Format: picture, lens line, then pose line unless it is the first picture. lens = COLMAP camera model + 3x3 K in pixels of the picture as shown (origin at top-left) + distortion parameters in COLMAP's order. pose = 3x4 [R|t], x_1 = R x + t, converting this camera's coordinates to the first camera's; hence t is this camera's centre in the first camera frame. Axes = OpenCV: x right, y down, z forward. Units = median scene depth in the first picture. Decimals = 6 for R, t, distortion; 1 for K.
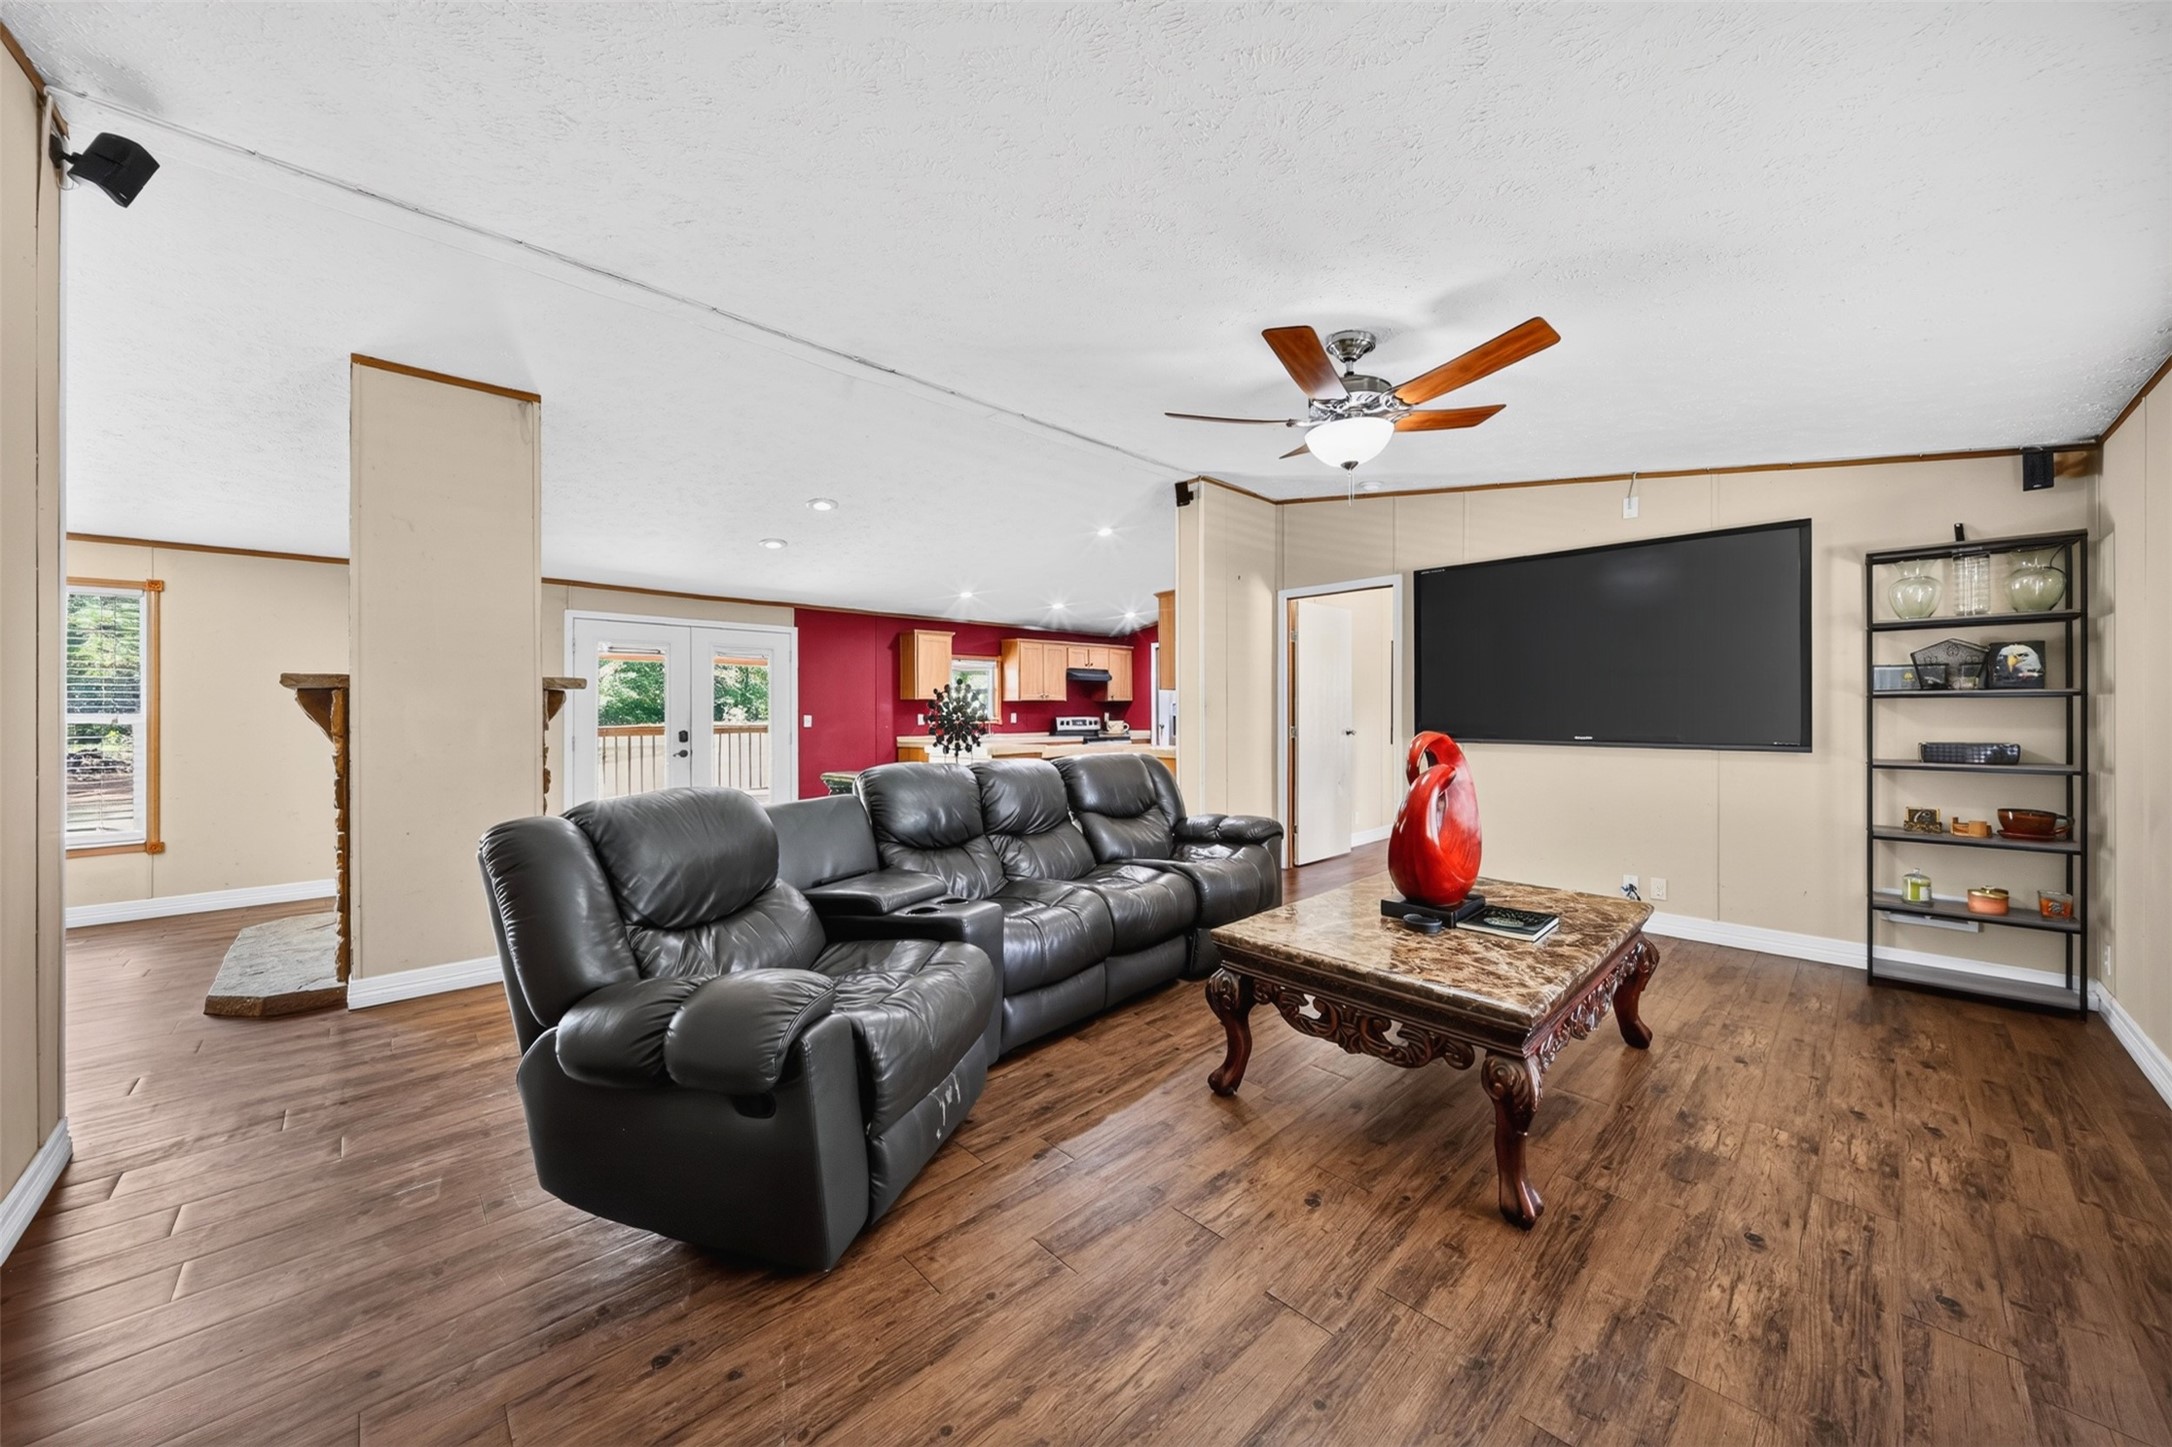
lens RADIAL K [[744.5, 0, 1086.0], [0, 744.5, 723.5], [0, 0, 1]] dist [-0.000404, 0.000011]
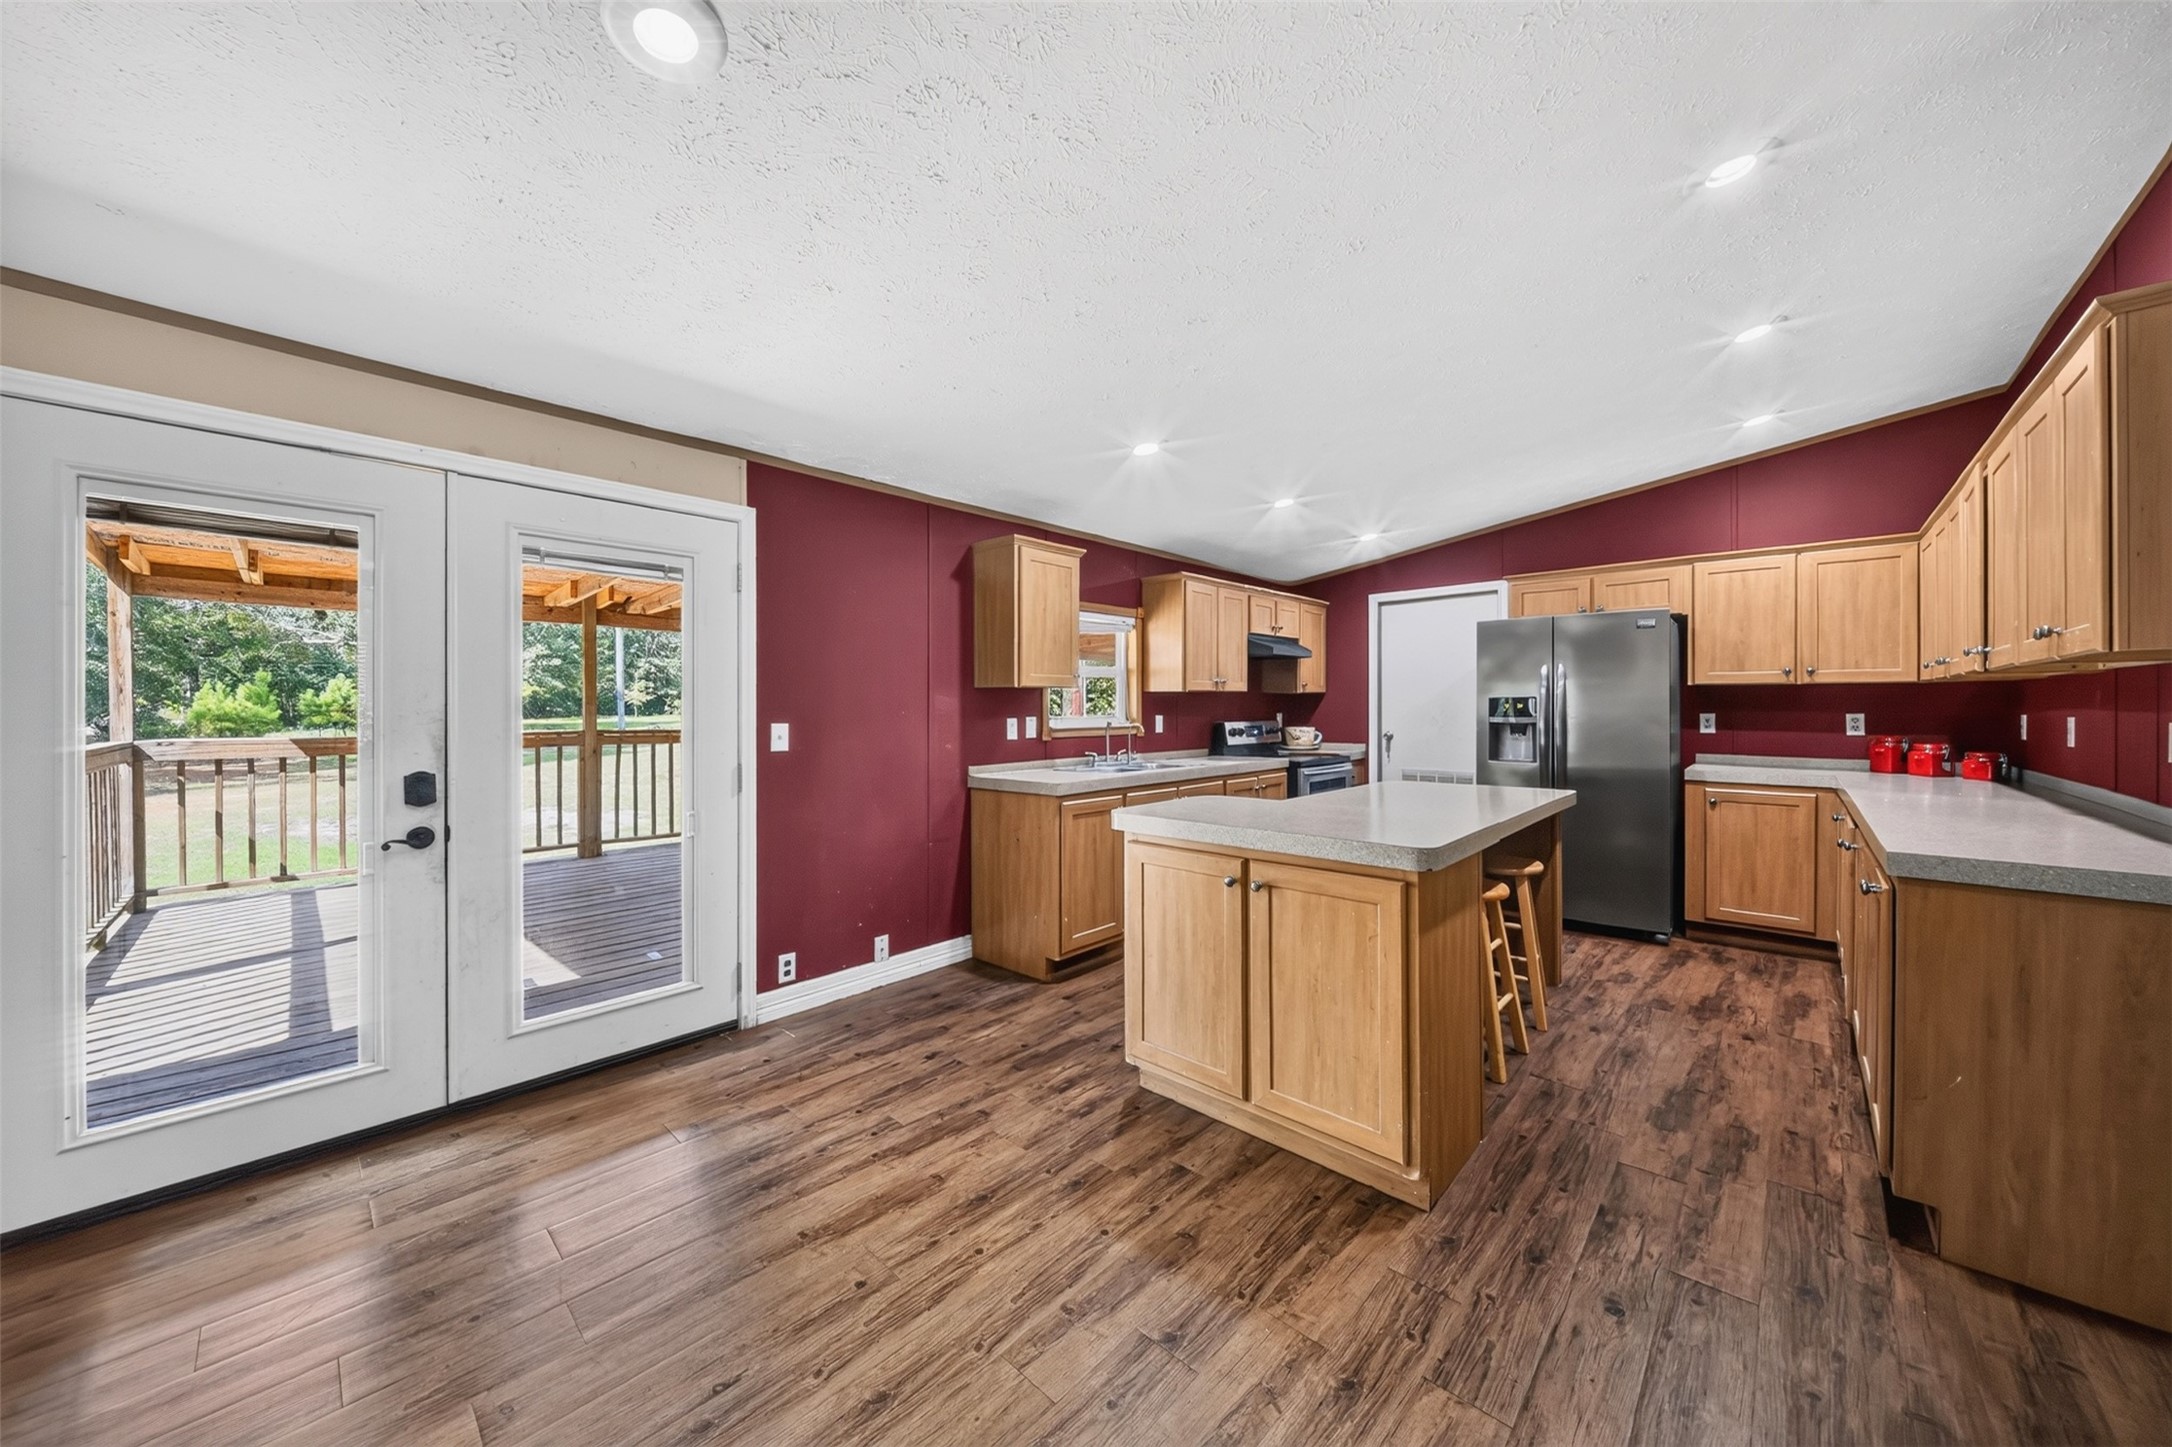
lens RADIAL K [[744.5, 0, 1086.0], [0, 744.5, 723.5], [0, 0, 1]] dist [-0.000404, 0.000011]
pose [[0.949750, -0.012438, 0.312762, -0.317205], [0.016268, 0.999821, -0.009639, -0.003600], [-0.312586, 0.014243, 0.949783, 0.515348]]
